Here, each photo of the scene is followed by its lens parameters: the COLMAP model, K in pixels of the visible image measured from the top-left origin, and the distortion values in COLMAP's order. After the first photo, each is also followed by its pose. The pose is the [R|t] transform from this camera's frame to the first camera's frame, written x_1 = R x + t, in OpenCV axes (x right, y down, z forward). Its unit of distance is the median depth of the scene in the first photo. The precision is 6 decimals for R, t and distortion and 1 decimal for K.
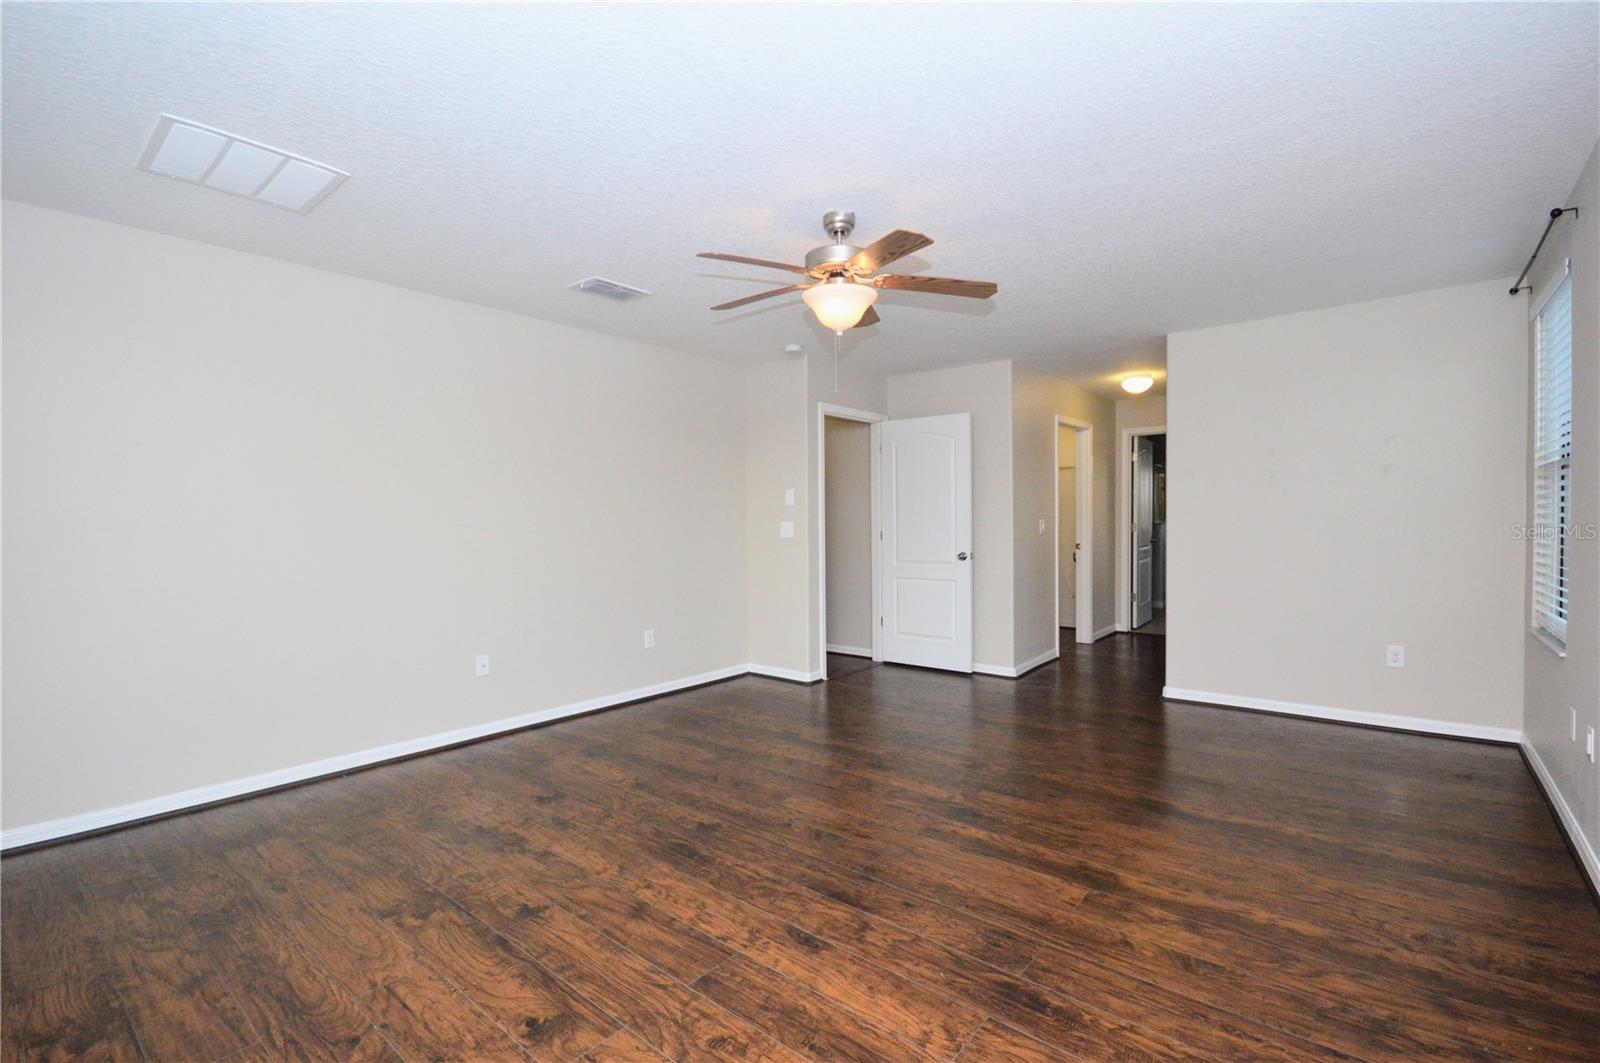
lens RADIAL K [[710.0, 0, 804.3], [0, 710.0, 535.1], [0, 0, 1]] dist [0.004296, -0.006001]
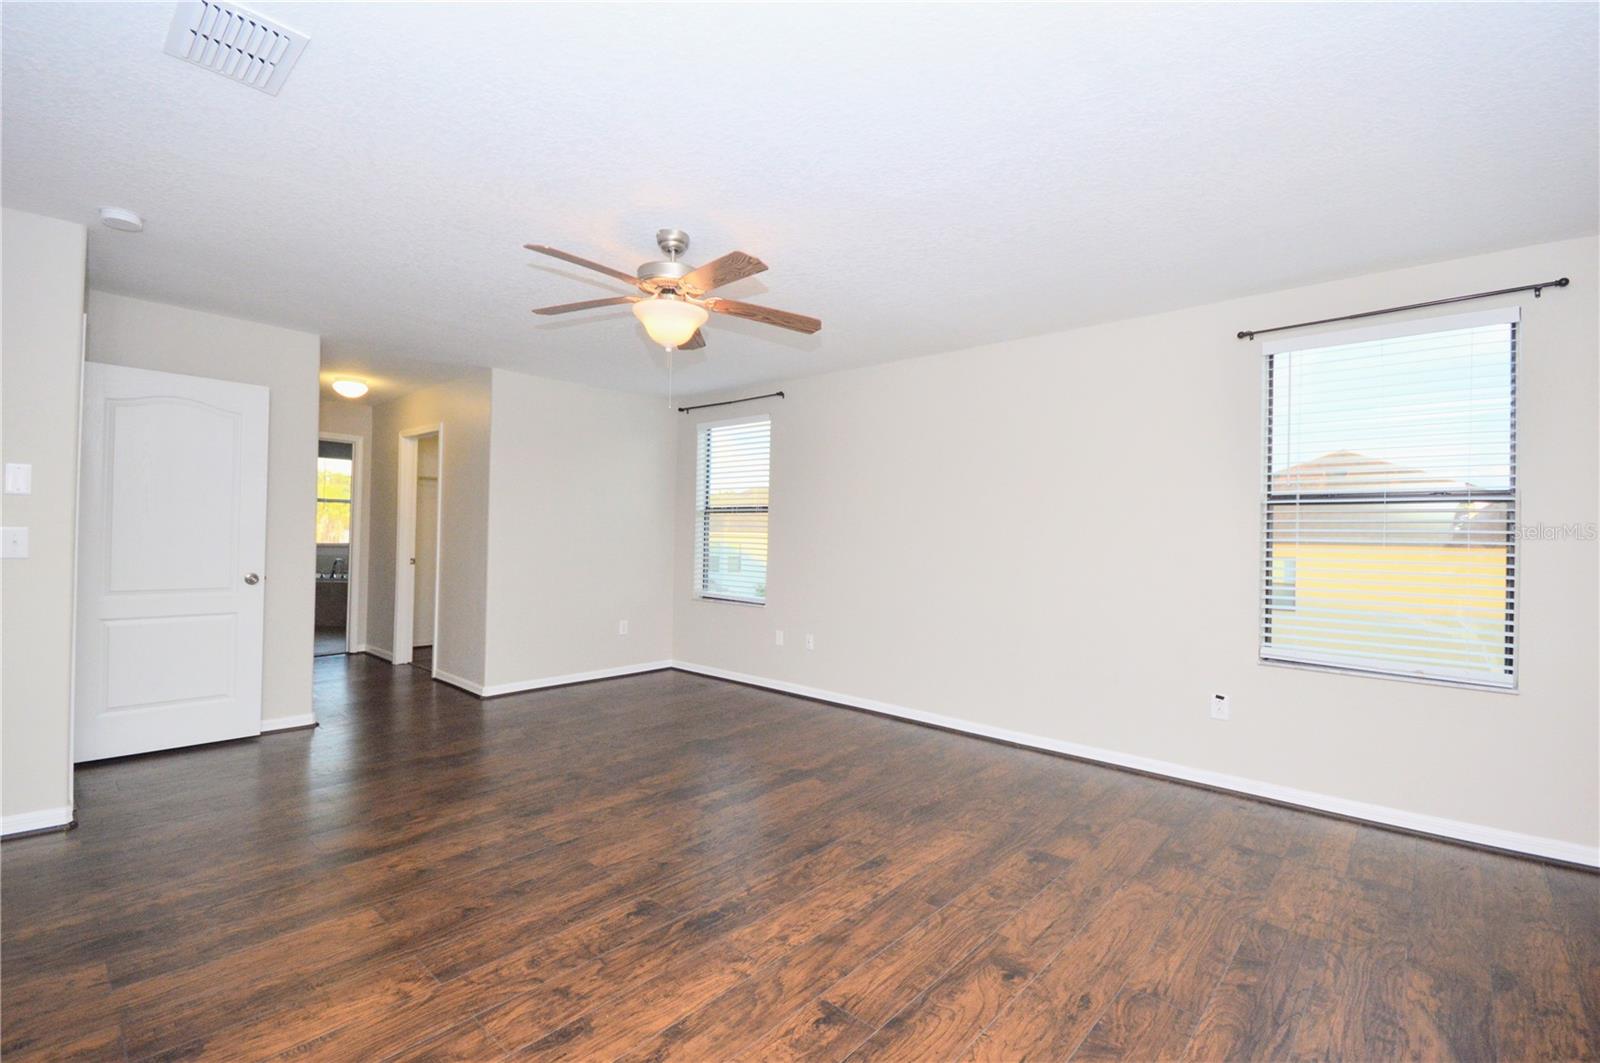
lens RADIAL K [[710.0, 0, 803.2], [0, 710.0, 531.6], [0, 0, 1]] dist [0.004296, -0.006001]
pose [[0.039070, 0.020145, 0.999033, -1.094054], [0.000048, 0.999797, -0.020163, -0.006923], [-0.999236, 0.000835, 0.039061, 0.902447]]
